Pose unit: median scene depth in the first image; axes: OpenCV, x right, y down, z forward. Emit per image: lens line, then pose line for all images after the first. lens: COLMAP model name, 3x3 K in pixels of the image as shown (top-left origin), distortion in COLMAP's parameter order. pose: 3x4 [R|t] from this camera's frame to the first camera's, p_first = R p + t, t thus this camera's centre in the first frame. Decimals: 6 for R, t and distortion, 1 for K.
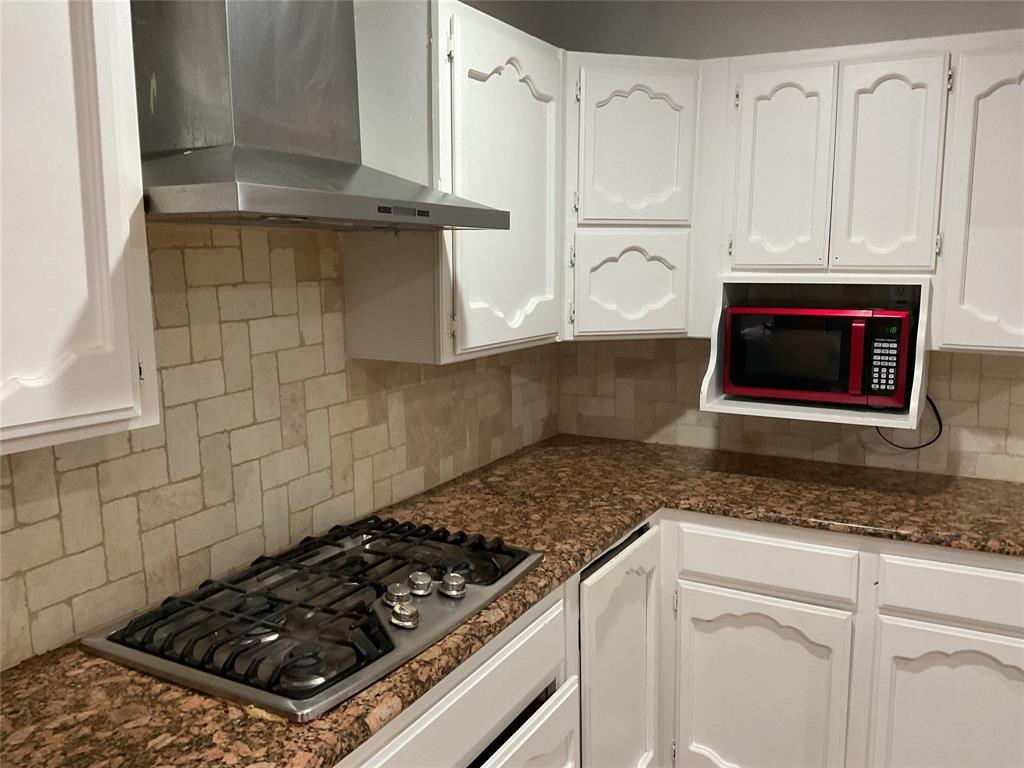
lens RADIAL K [[839.4, 0, 512.0], [0, 839.4, 384.0], [0, 0, 1]] dist [0.097732, -0.187889]
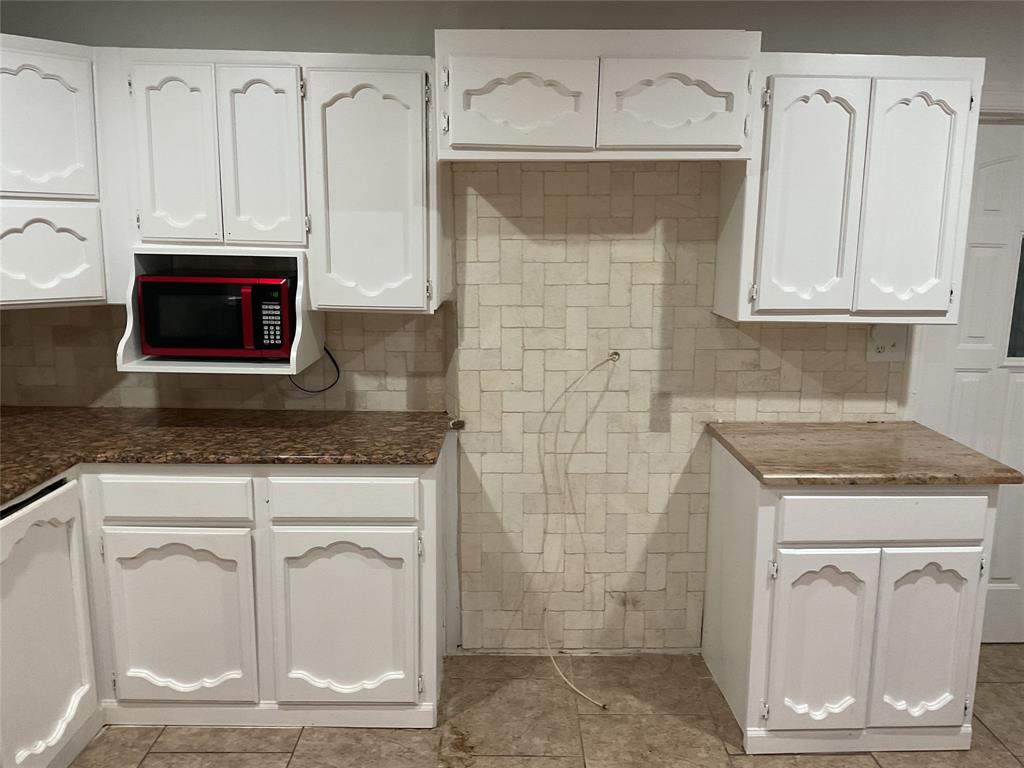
lens RADIAL K [[839.4, 0, 512.0], [0, 839.4, 384.0], [0, 0, 1]] dist [0.097732, -0.187889]
pose [[0.877379, -0.070474, 0.474595, 0.156348], [0.052862, 0.997331, 0.050371, 0.020573], [-0.476878, -0.019107, 0.878762, -0.220456]]
